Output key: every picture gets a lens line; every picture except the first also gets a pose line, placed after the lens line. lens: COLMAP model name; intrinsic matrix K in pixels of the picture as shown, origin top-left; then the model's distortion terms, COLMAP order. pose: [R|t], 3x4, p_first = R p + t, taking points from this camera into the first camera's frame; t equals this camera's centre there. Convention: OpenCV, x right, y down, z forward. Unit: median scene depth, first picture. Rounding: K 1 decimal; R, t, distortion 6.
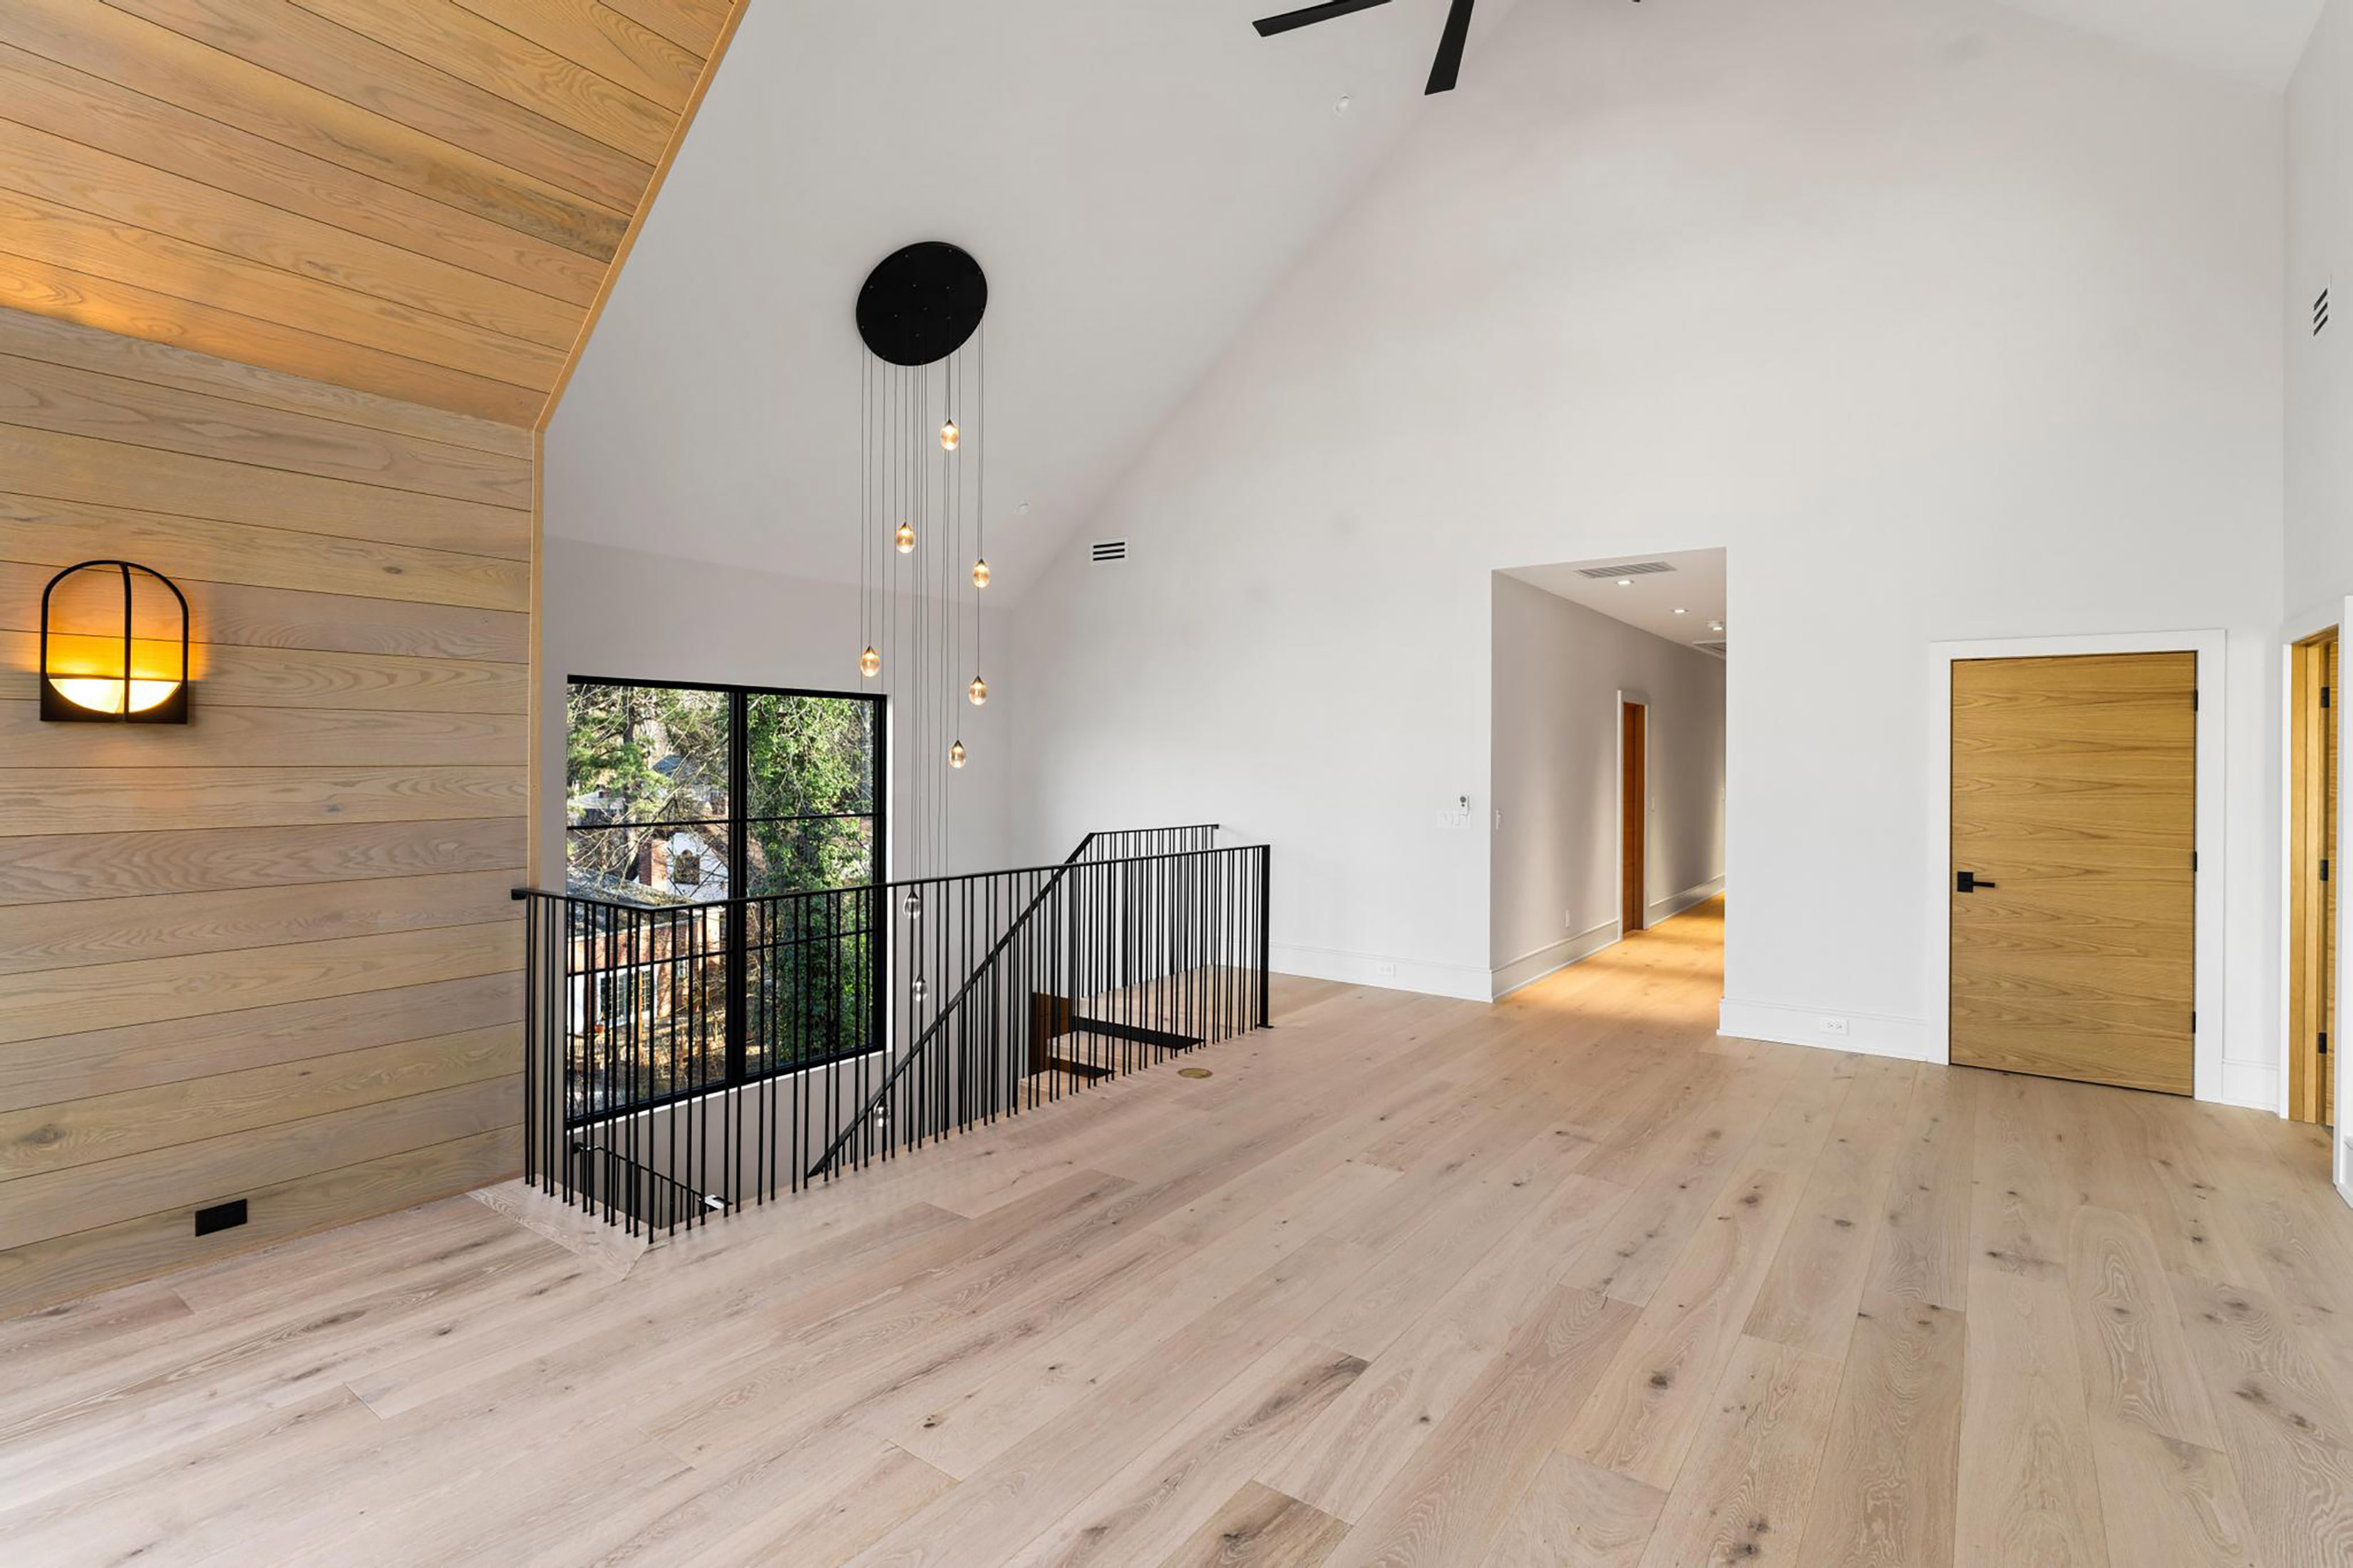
lens RADIAL K [[1076.1, 0, 1187.7], [0, 1076.1, 769.3], [0, 0, 1]] dist [-0.002785, -0.000495]
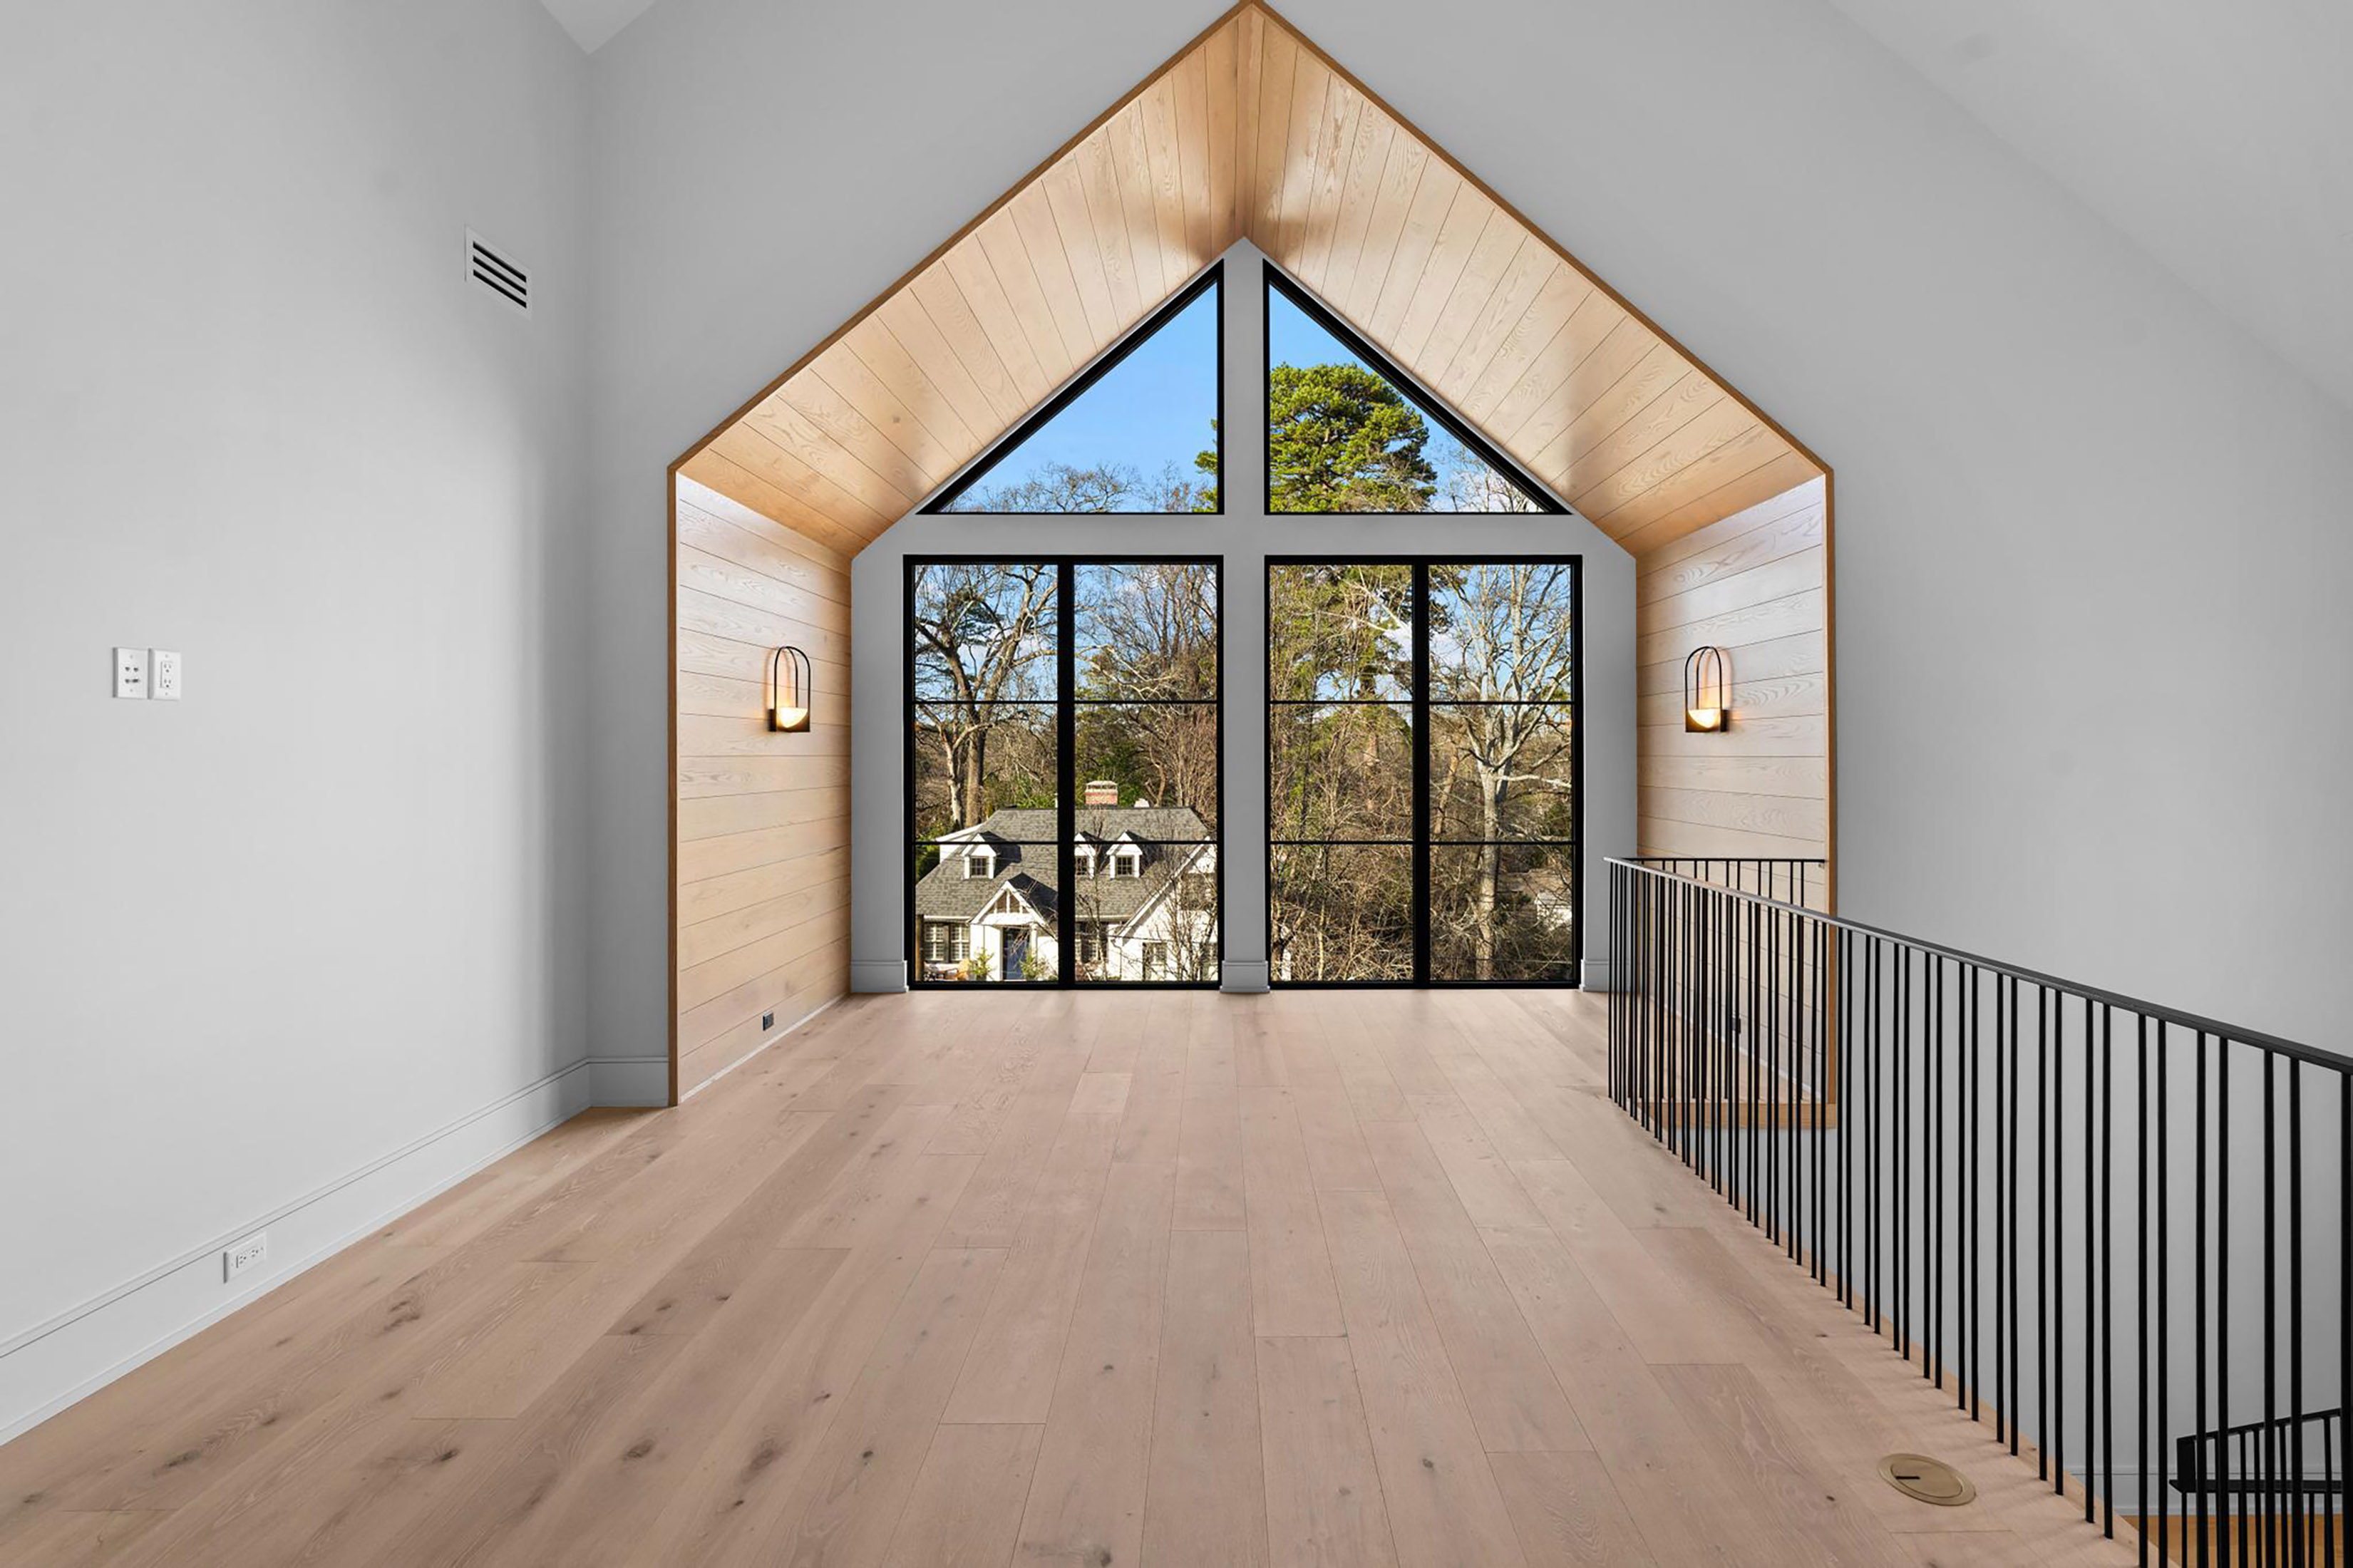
lens RADIAL K [[1154.5, 0, 1221.5], [0, 1154.5, 745.5], [0, 0, 1]] dist [-0.002753, 0.001716]
pose [[-0.801890, -0.009589, -0.597394, 0.836670], [-0.009479, 0.999950, -0.003326, -0.007104], [0.597396, 0.002996, -0.801941, 1.978588]]
